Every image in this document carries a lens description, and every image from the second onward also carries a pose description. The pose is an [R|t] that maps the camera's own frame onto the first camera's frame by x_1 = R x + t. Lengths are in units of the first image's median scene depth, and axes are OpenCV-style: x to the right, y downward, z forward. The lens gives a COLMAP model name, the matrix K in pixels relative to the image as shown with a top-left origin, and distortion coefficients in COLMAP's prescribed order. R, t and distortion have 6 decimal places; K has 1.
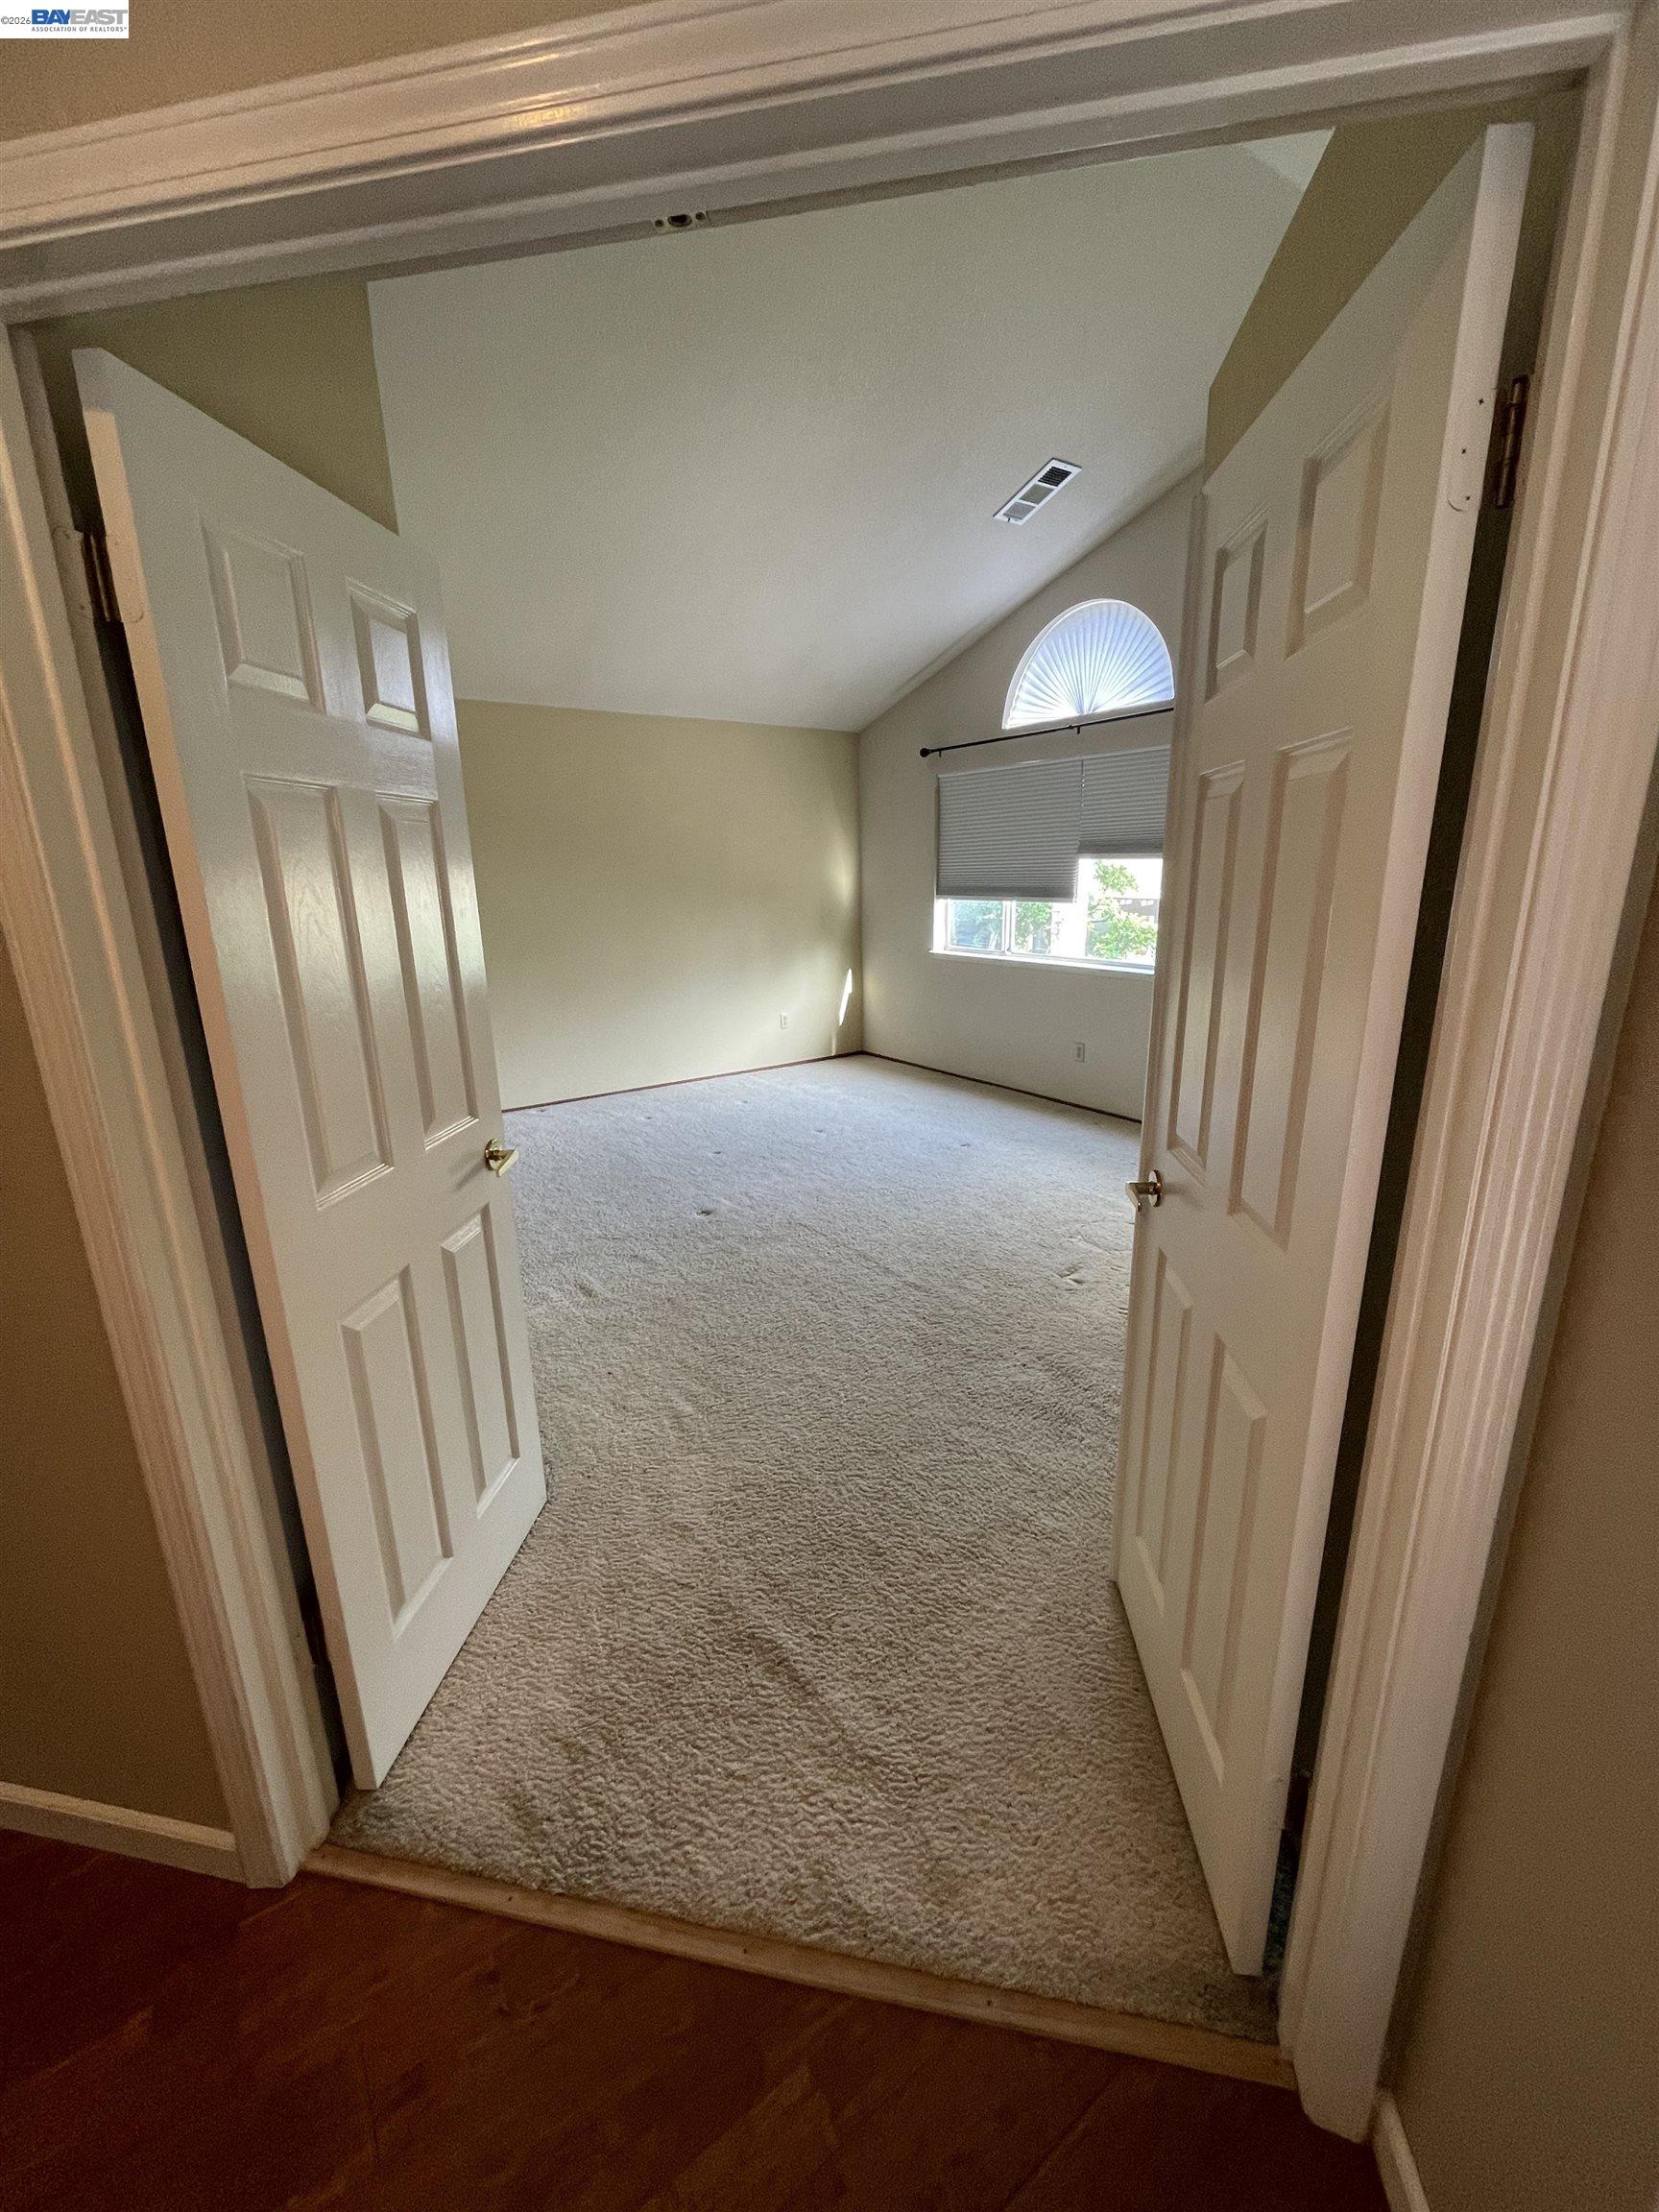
lens RADIAL K [[892.8, 0, 823.9], [0, 892.8, 1106.8], [0, 0, 1]] dist [-0.001902, -0.001055]
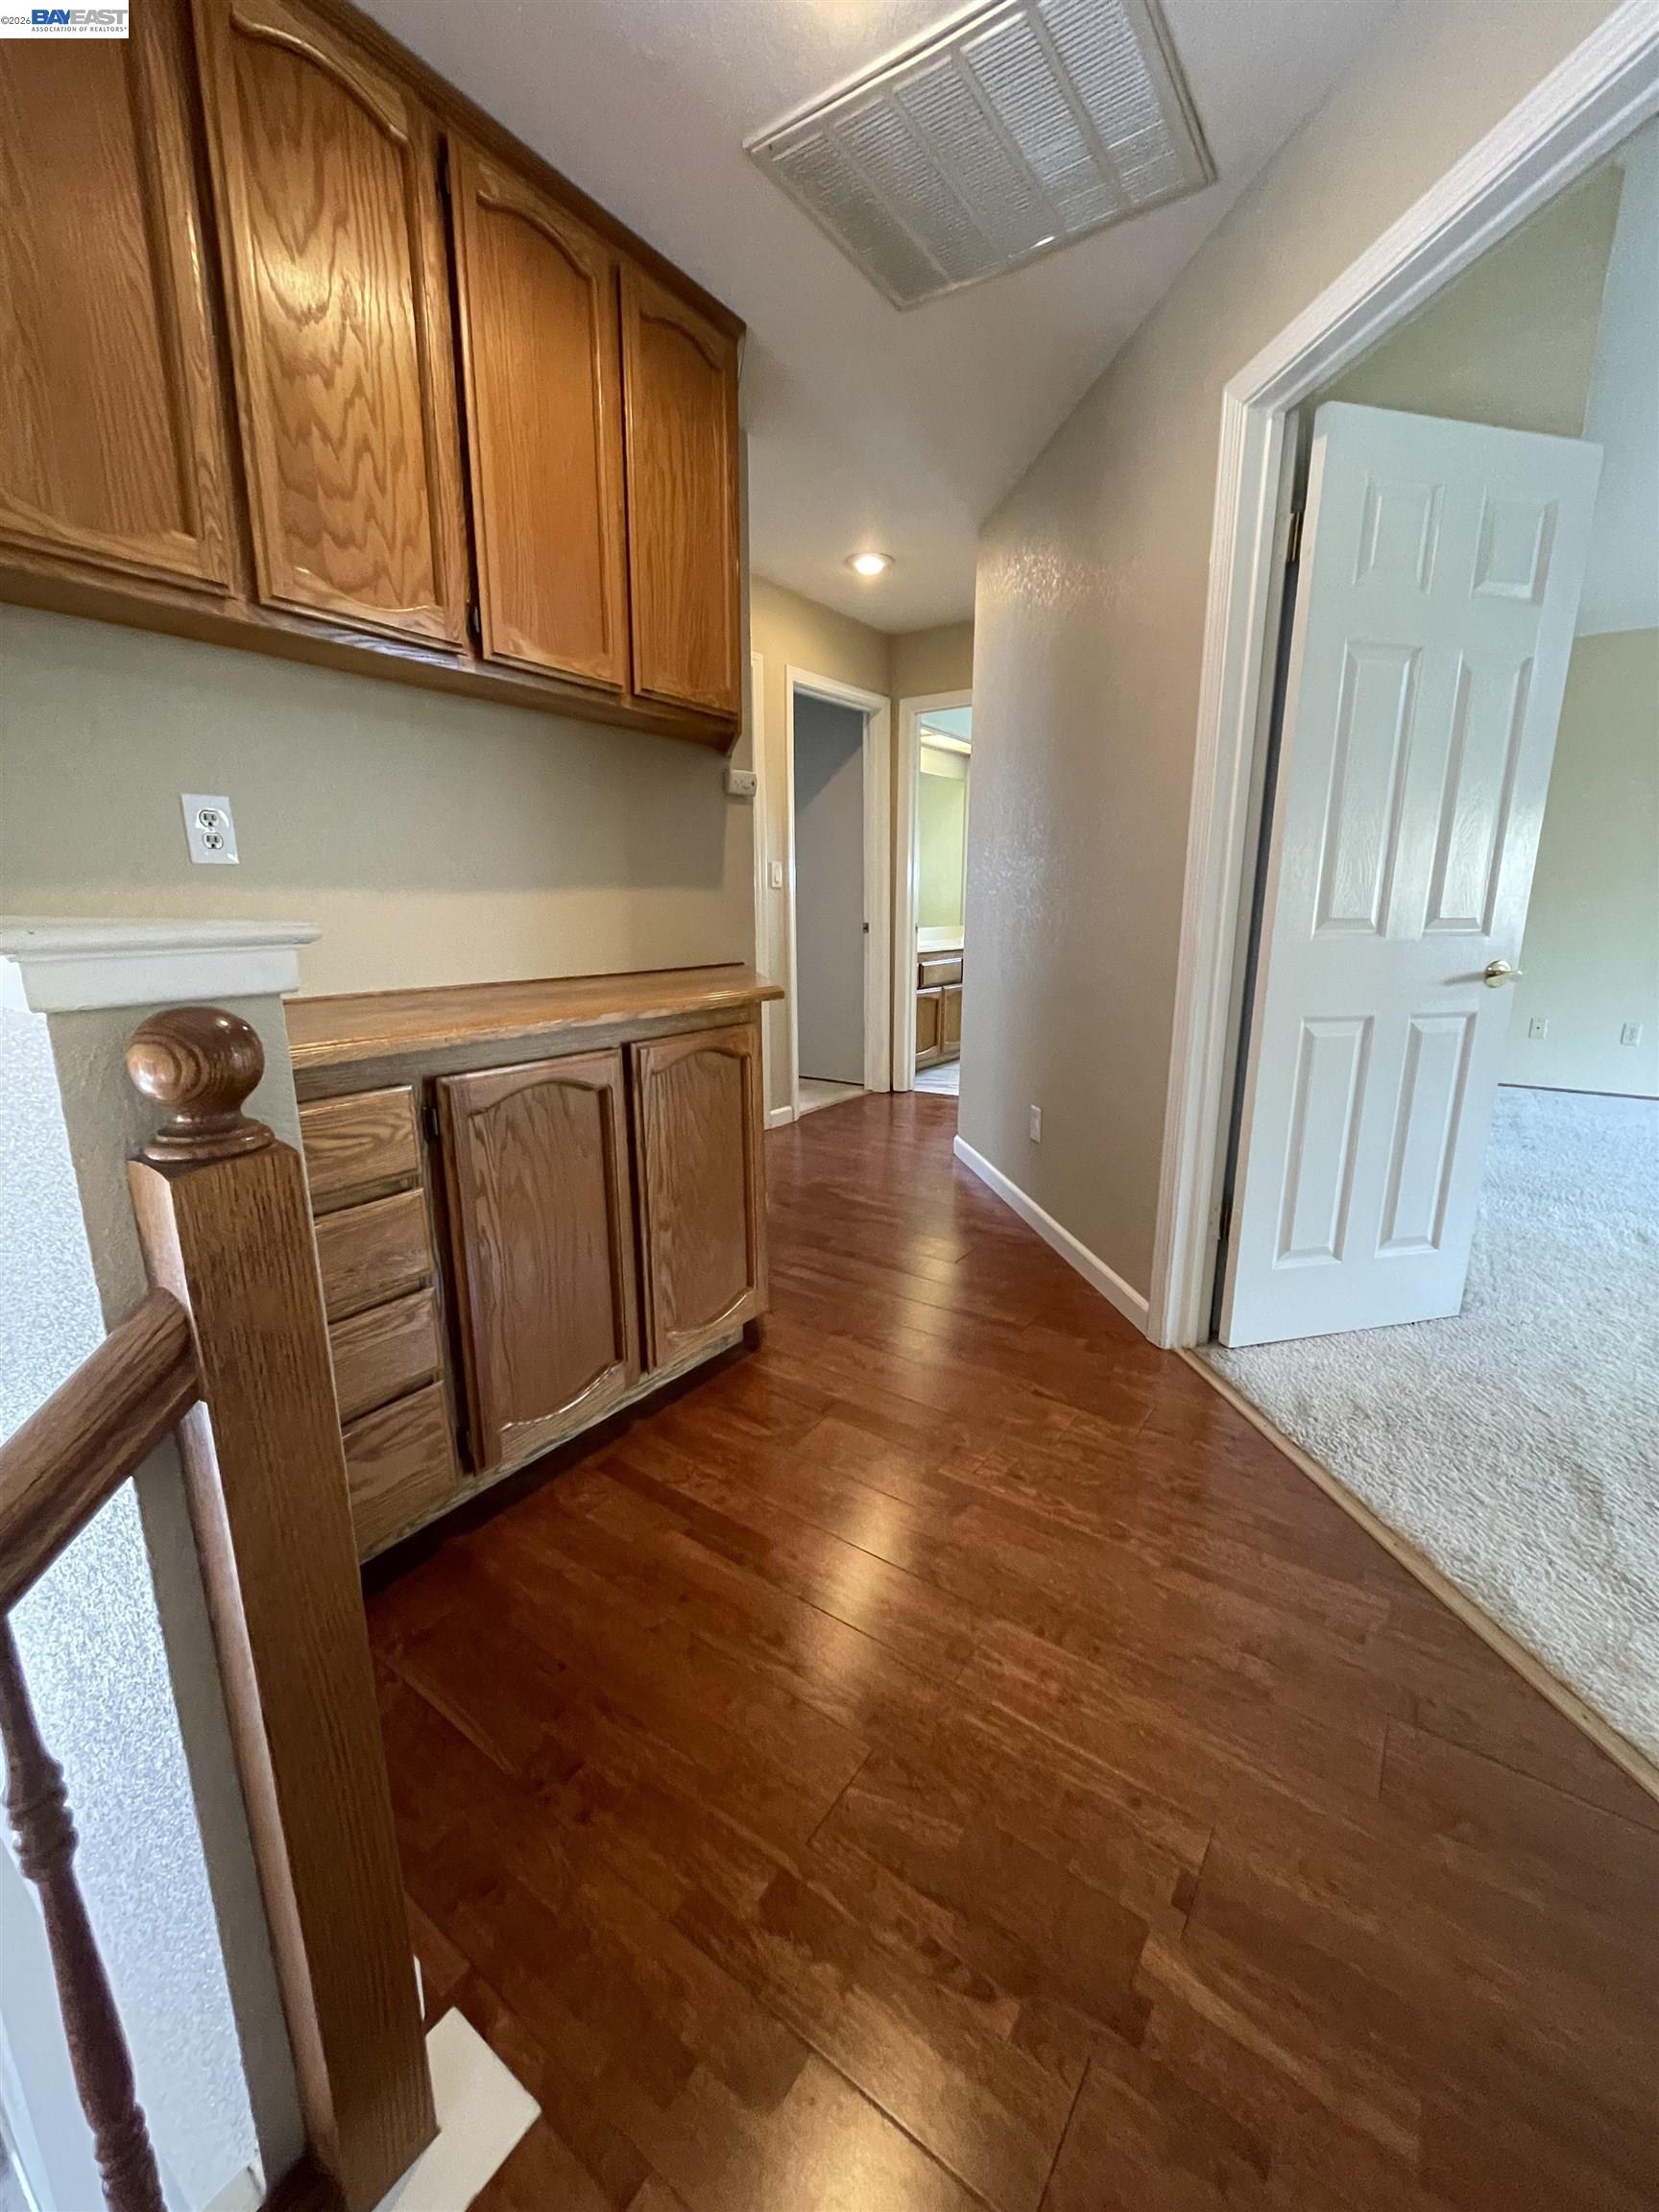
lens RADIAL K [[892.8, 0, 823.9], [0, 892.8, 1106.8], [0, 0, 1]] dist [-0.001902, -0.001055]
pose [[0.338828, 0.237288, -0.910434, 0.562979], [-0.246063, 0.956342, 0.157678, 0.336982], [0.908102, 0.170598, 0.382423, -0.262664]]
